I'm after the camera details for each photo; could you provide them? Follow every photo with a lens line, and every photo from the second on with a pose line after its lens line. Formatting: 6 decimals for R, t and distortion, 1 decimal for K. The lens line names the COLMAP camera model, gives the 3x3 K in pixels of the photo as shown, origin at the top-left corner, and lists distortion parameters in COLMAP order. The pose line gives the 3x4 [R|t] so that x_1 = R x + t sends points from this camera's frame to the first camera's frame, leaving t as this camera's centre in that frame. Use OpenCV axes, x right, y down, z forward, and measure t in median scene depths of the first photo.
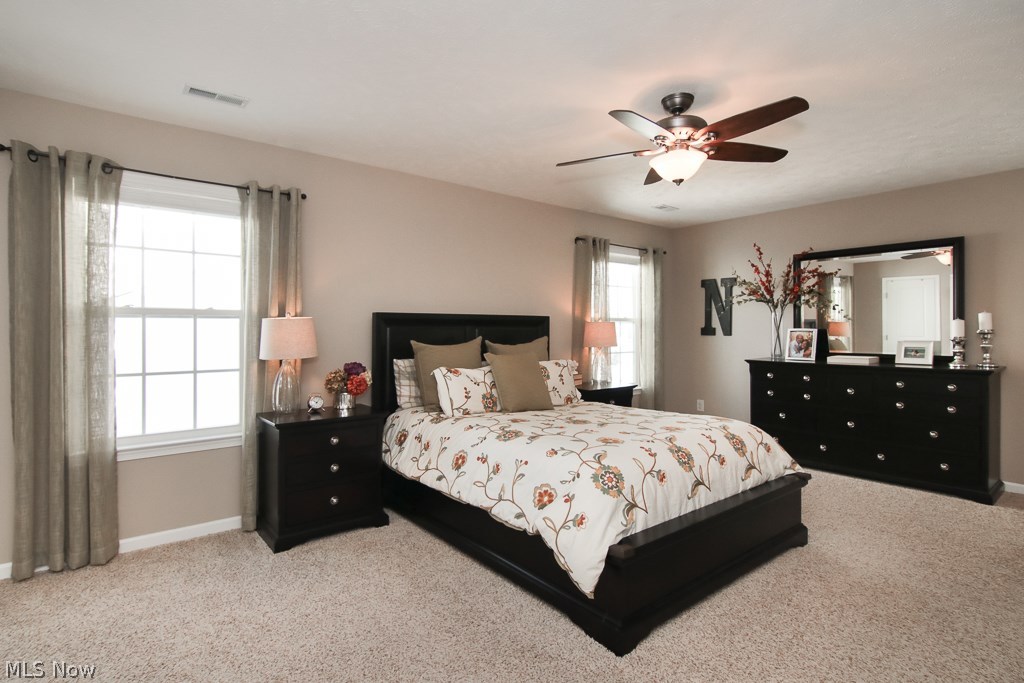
lens RADIAL K [[519.9, 0, 509.4], [0, 519.9, 333.6], [0, 0, 1]] dist [0.000779, -0.000229]
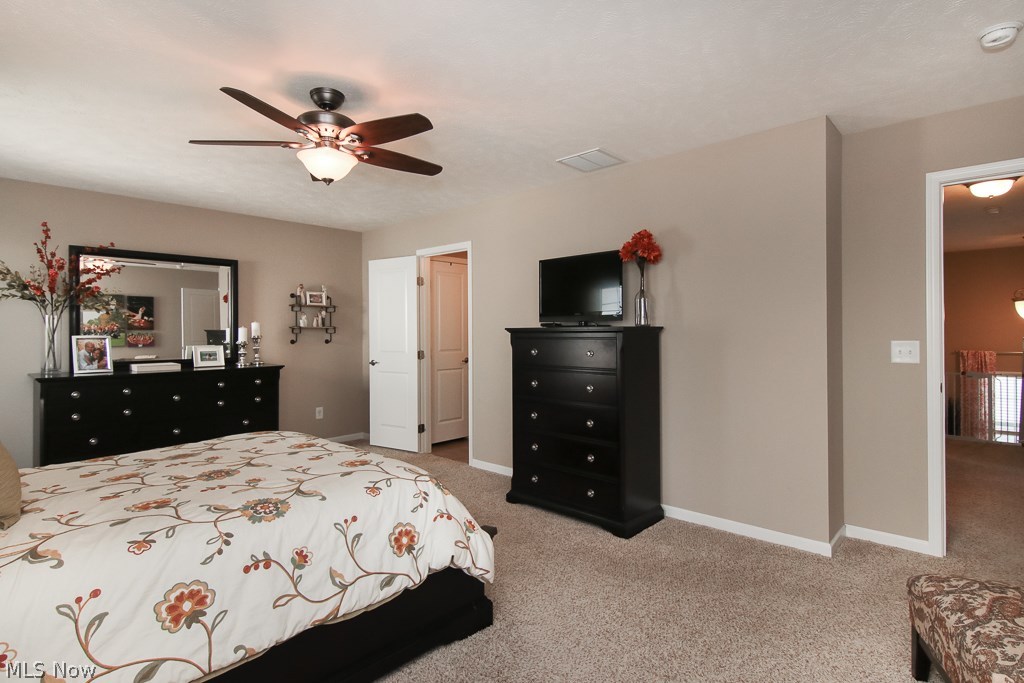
lens RADIAL K [[519.9, 0, 509.4], [0, 519.9, 333.6], [0, 0, 1]] dist [0.000779, -0.000229]
pose [[-0.143076, -0.000914, 0.989711, -0.449209], [0.012397, 0.999919, 0.002715, -0.007755], [-0.989634, 0.012658, -0.143053, 0.546957]]
